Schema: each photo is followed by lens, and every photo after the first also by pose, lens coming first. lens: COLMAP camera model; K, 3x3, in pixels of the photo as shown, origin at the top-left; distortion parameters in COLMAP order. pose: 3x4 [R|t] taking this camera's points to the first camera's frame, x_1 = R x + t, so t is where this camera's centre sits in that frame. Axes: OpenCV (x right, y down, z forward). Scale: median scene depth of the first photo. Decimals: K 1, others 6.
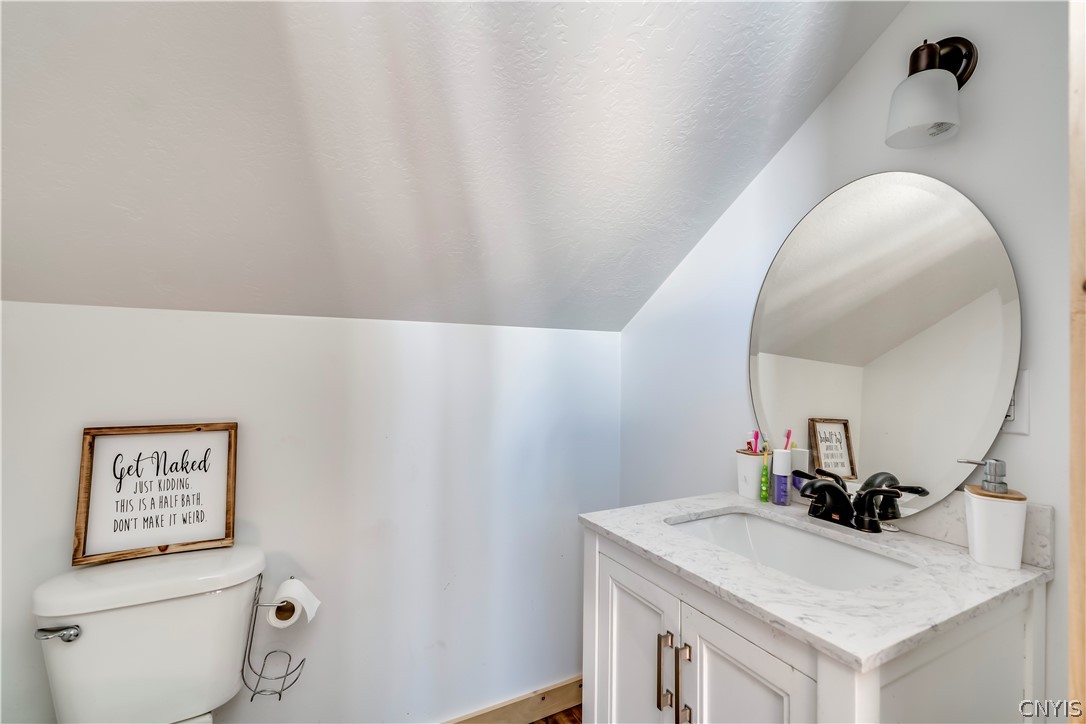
lens RADIAL K [[496.5, 0, 541.1], [0, 496.5, 364.3], [0, 0, 1]] dist [-0.005967, -0.000010]
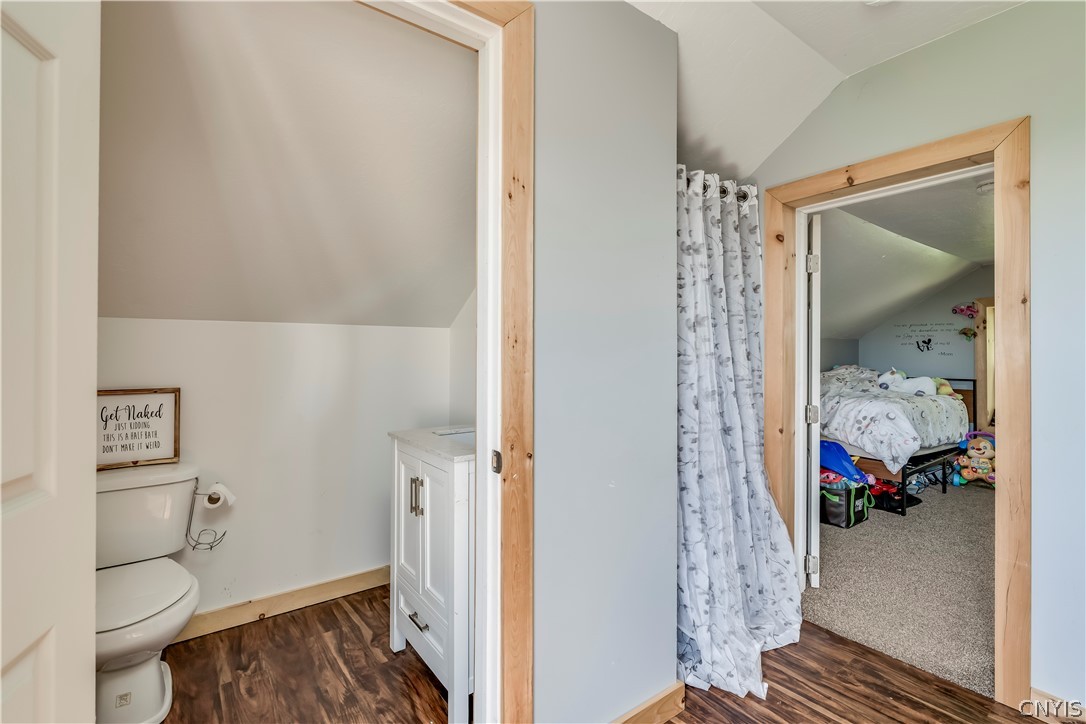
lens RADIAL K [[496.5, 0, 538.3], [0, 496.5, 347.3], [0, 0, 1]] dist [-0.005967, -0.000010]
pose [[0.989645, -0.010711, 0.143136, 0.330335], [0.012459, 0.999858, -0.011319, 0.019407], [-0.142995, 0.012985, 0.989638, -0.809613]]
